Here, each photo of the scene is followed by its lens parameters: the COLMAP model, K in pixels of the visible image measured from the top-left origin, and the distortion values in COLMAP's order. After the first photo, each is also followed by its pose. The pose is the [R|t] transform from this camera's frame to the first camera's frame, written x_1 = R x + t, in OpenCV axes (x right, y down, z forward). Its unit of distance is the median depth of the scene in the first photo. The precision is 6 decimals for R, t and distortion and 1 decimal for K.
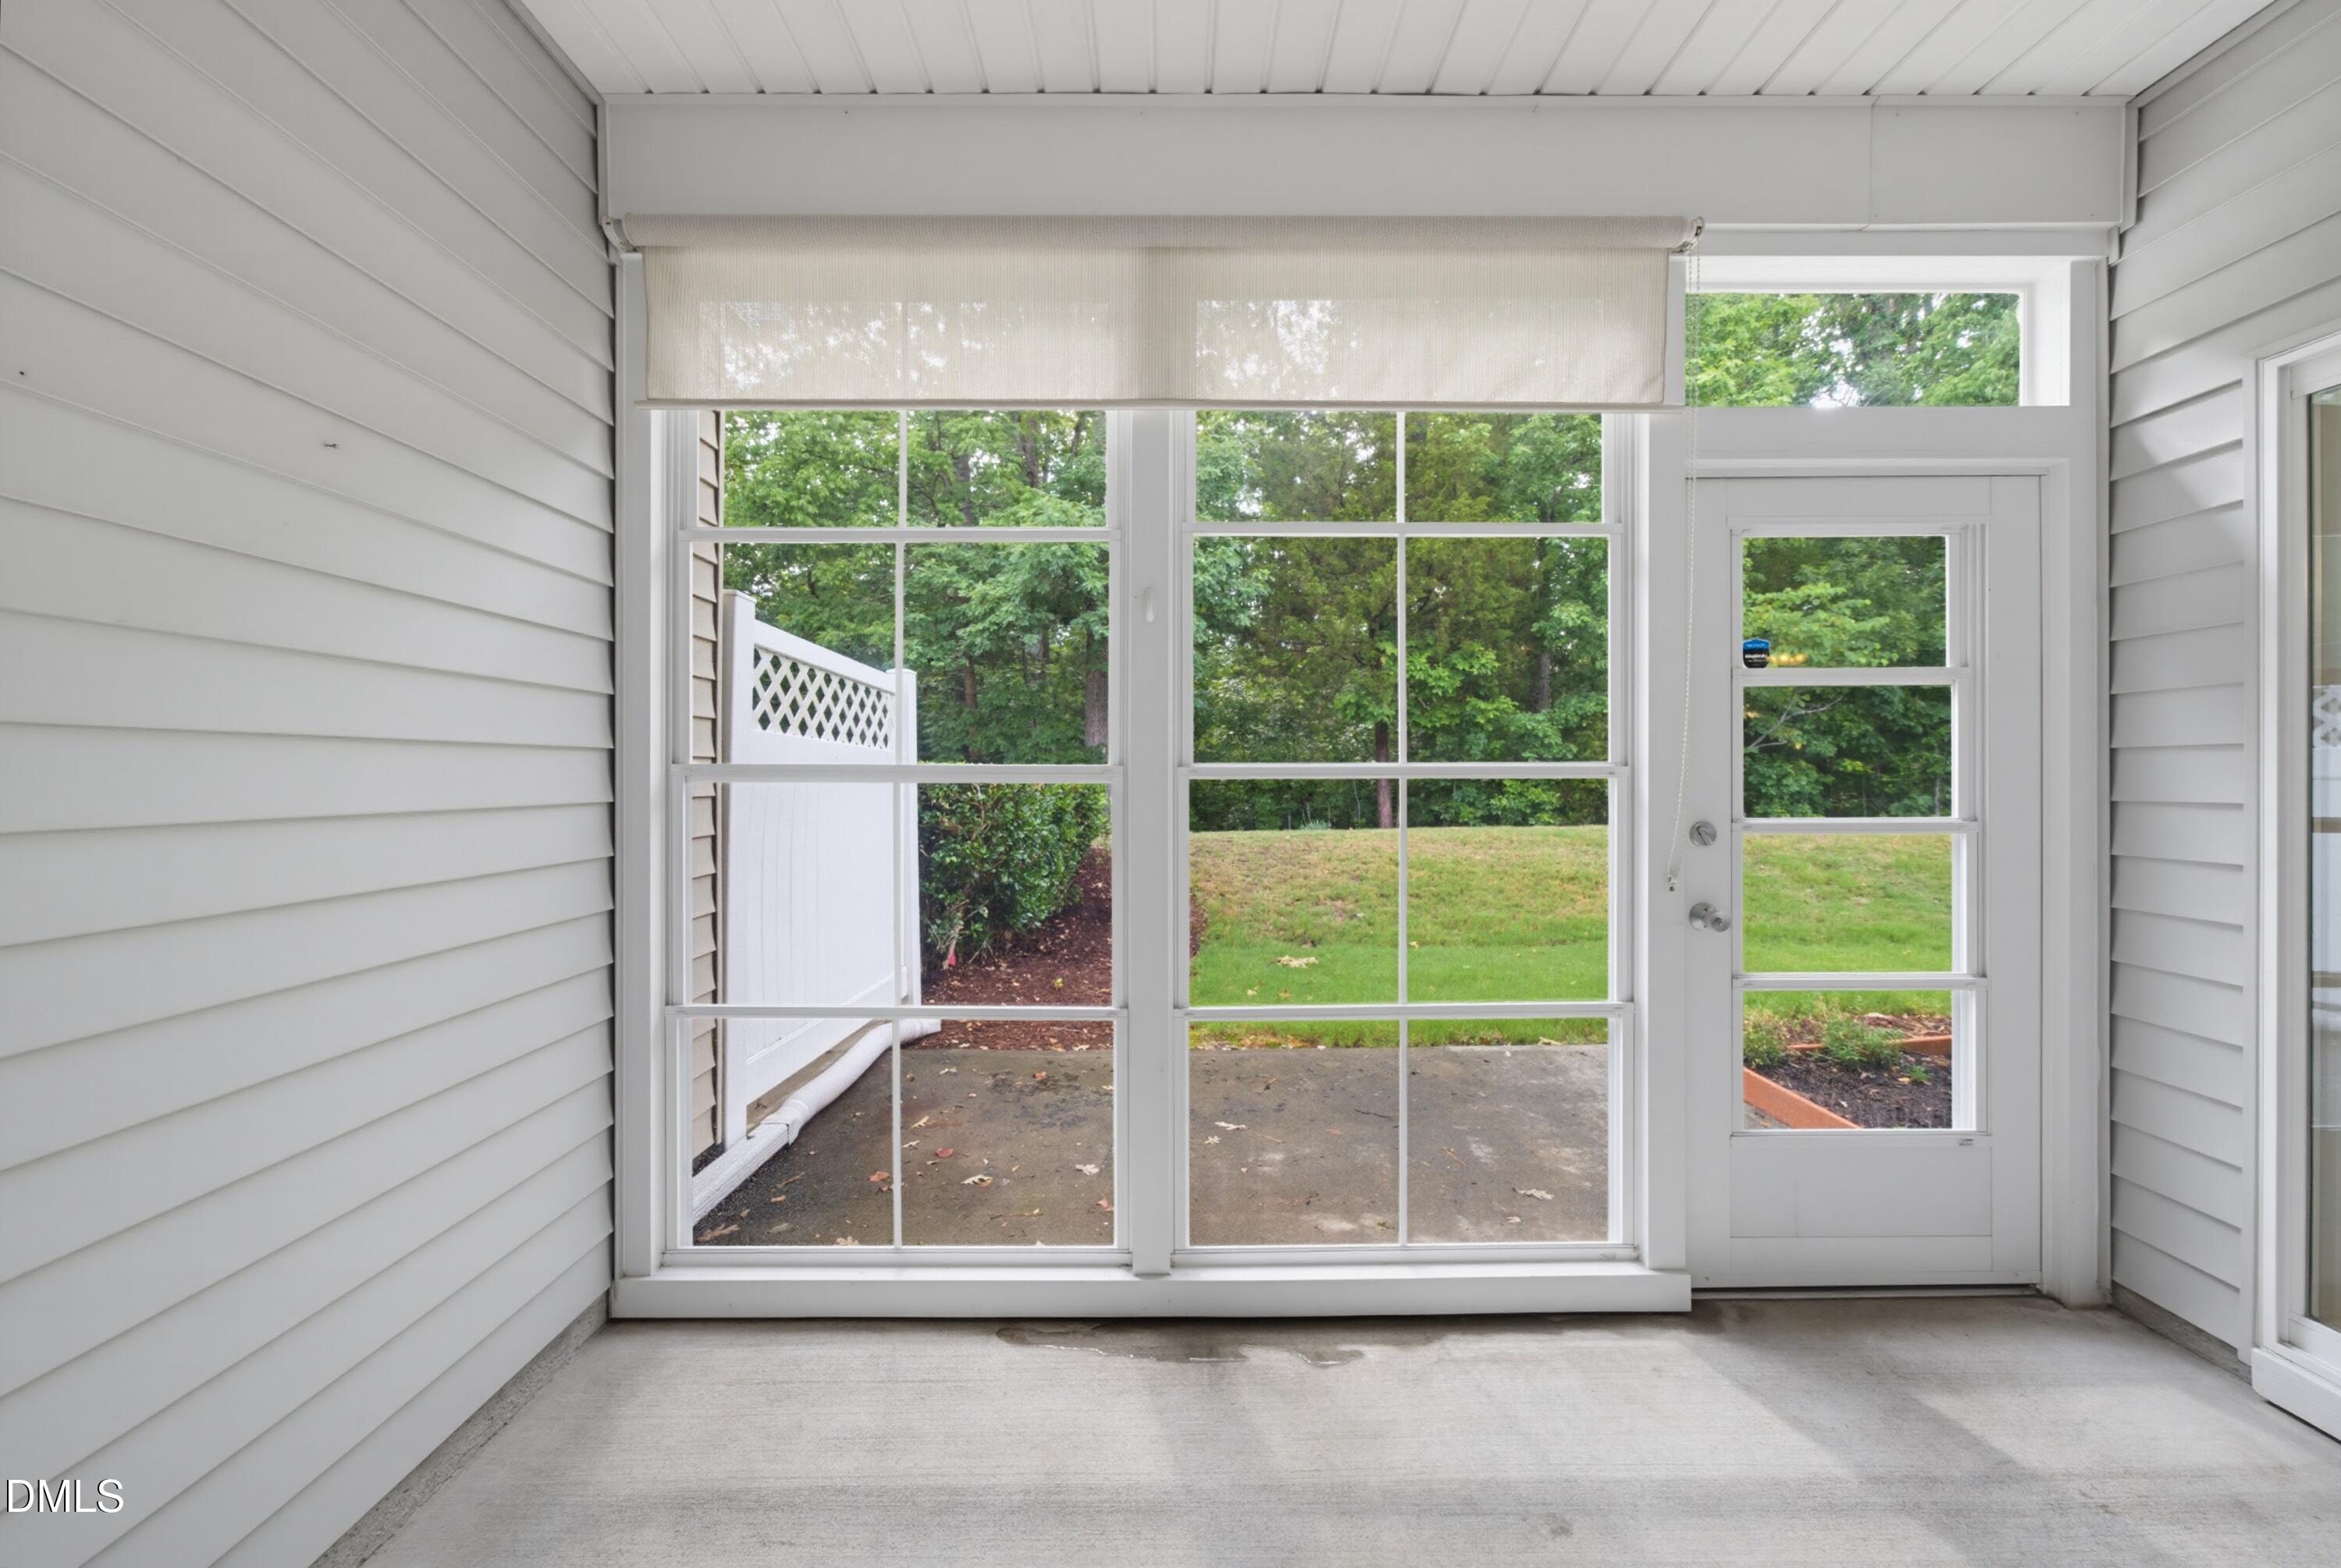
lens RADIAL K [[817.8, 0, 1163.4], [0, 817.8, 768.8], [0, 0, 1]] dist [-0.003942, 0.000985]
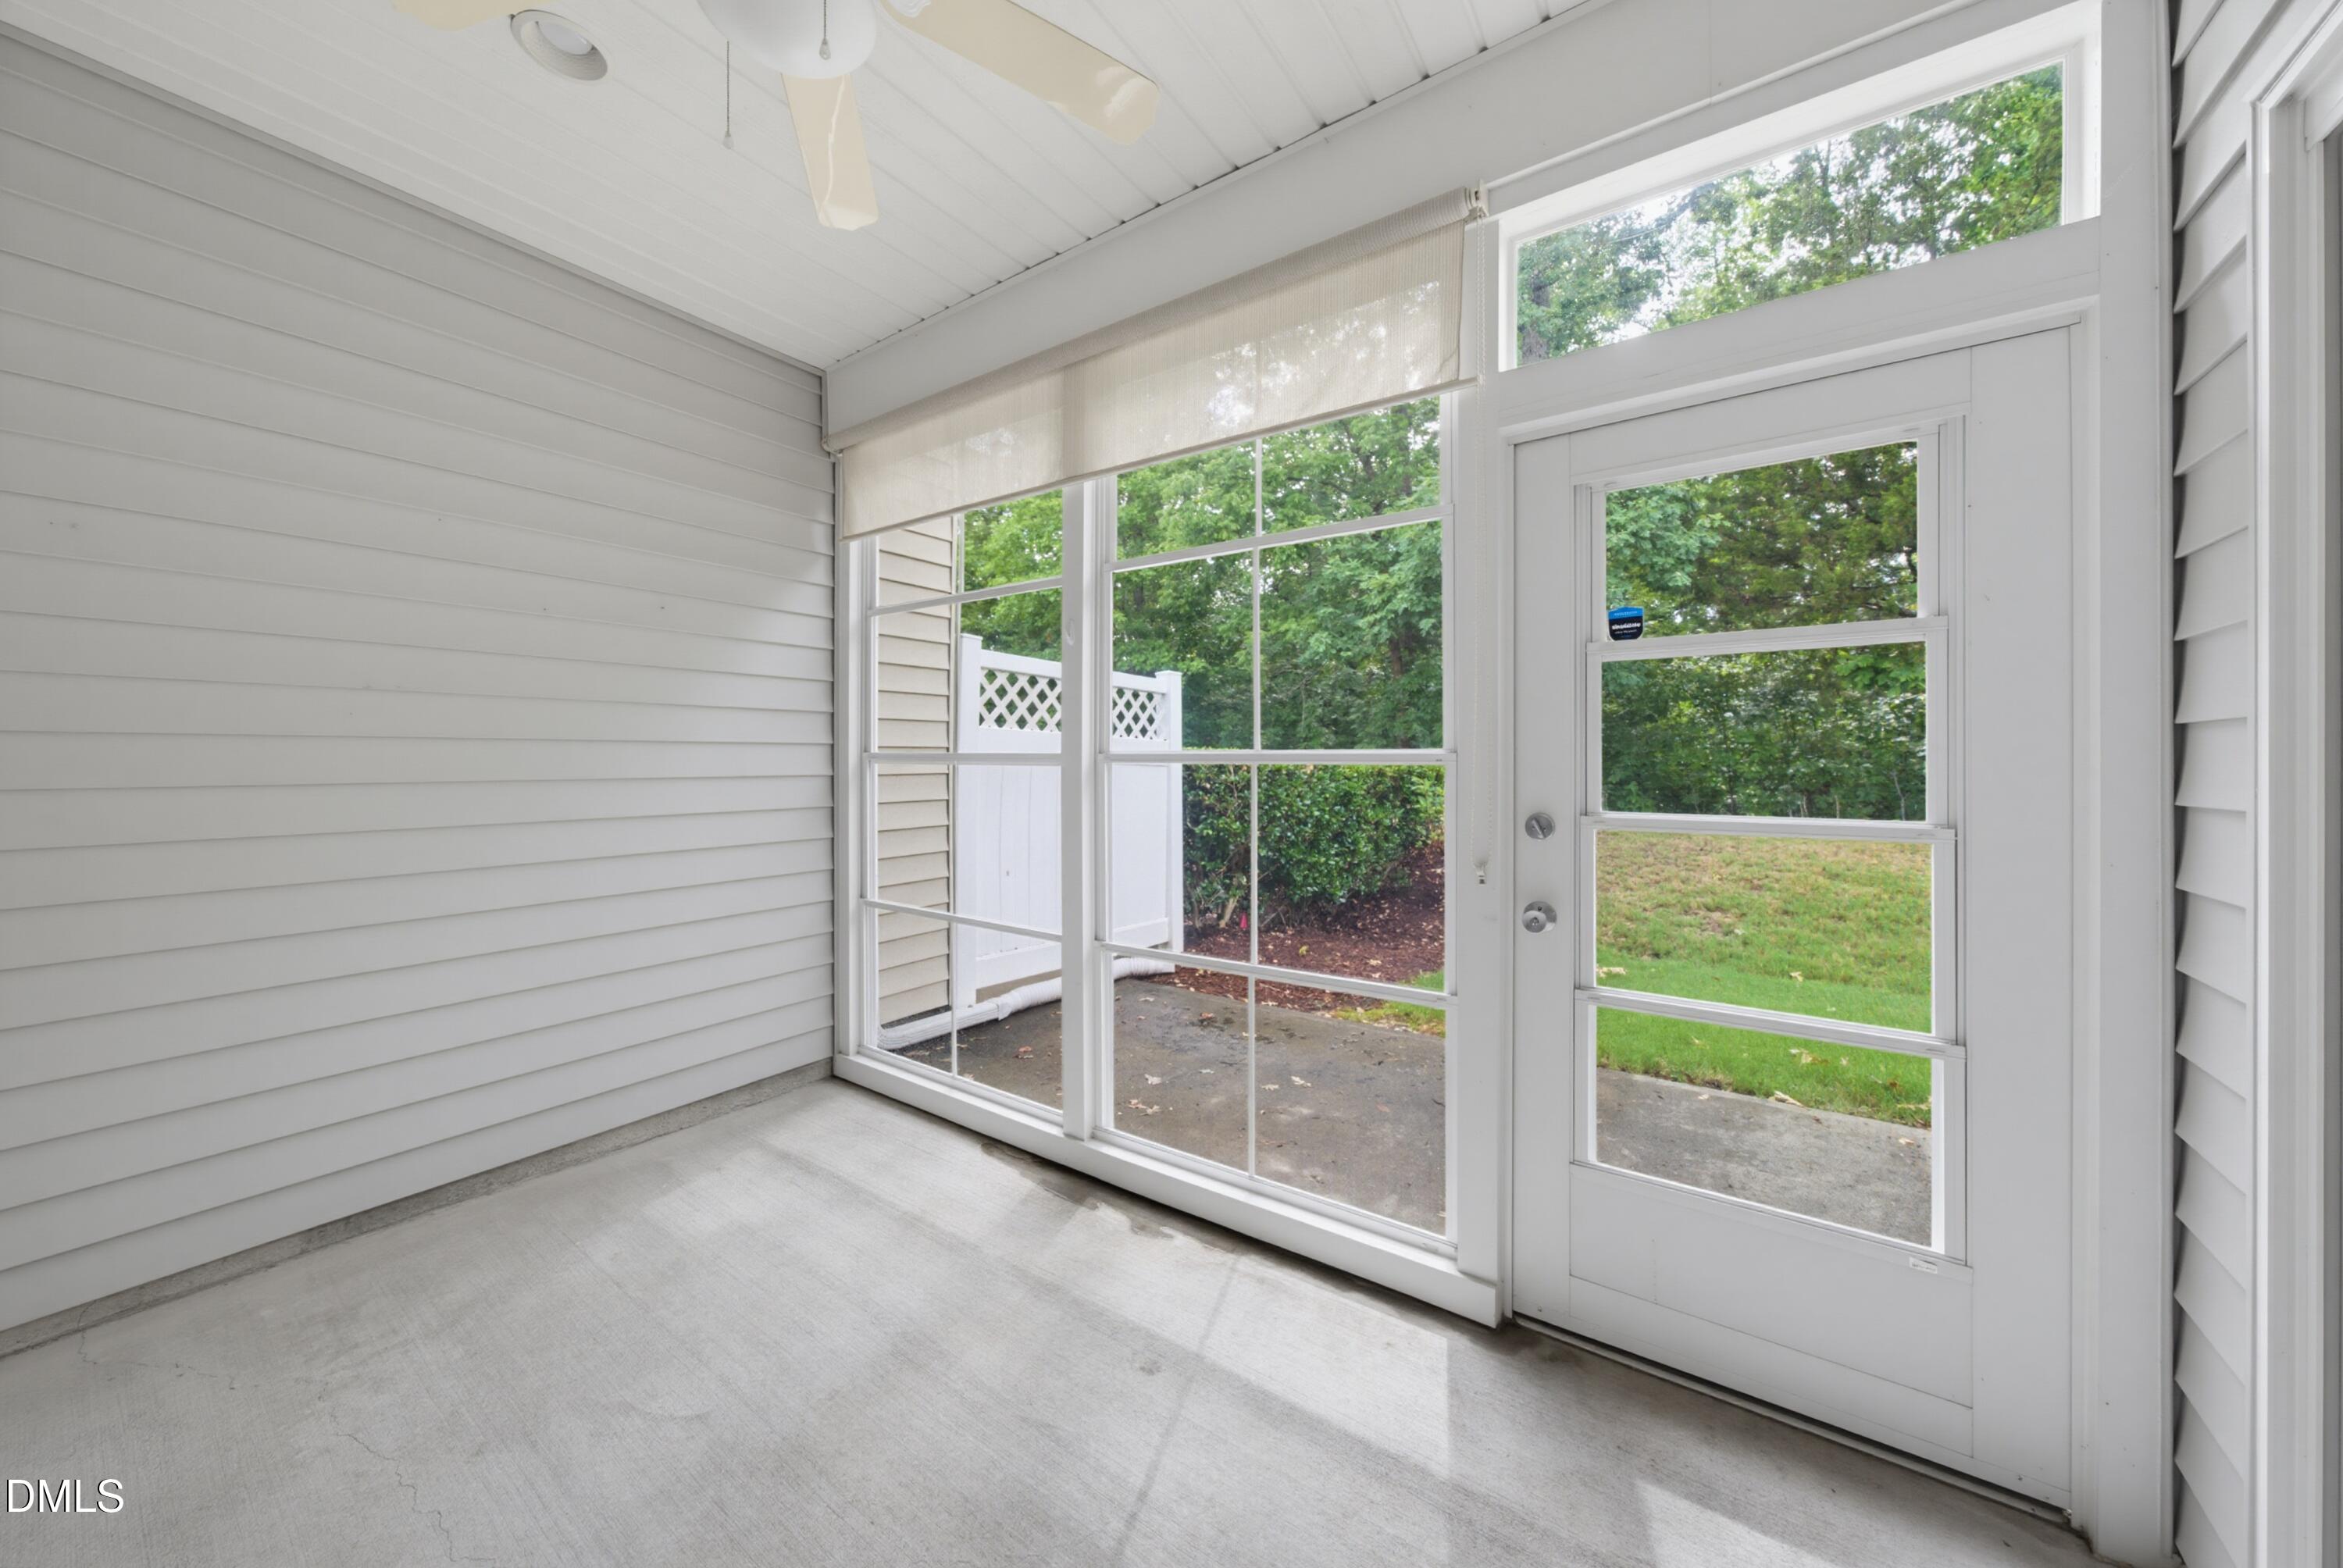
lens RADIAL K [[818.5, 0, 1159.9], [0, 818.5, 752.1], [0, 0, 1]] dist [-0.003942, 0.000985]
pose [[0.812483, -0.002025, -0.582981, 0.649113], [0.000881, 0.999997, -0.002246, -0.001627], [0.582984, 0.001312, 0.812483, 0.000874]]
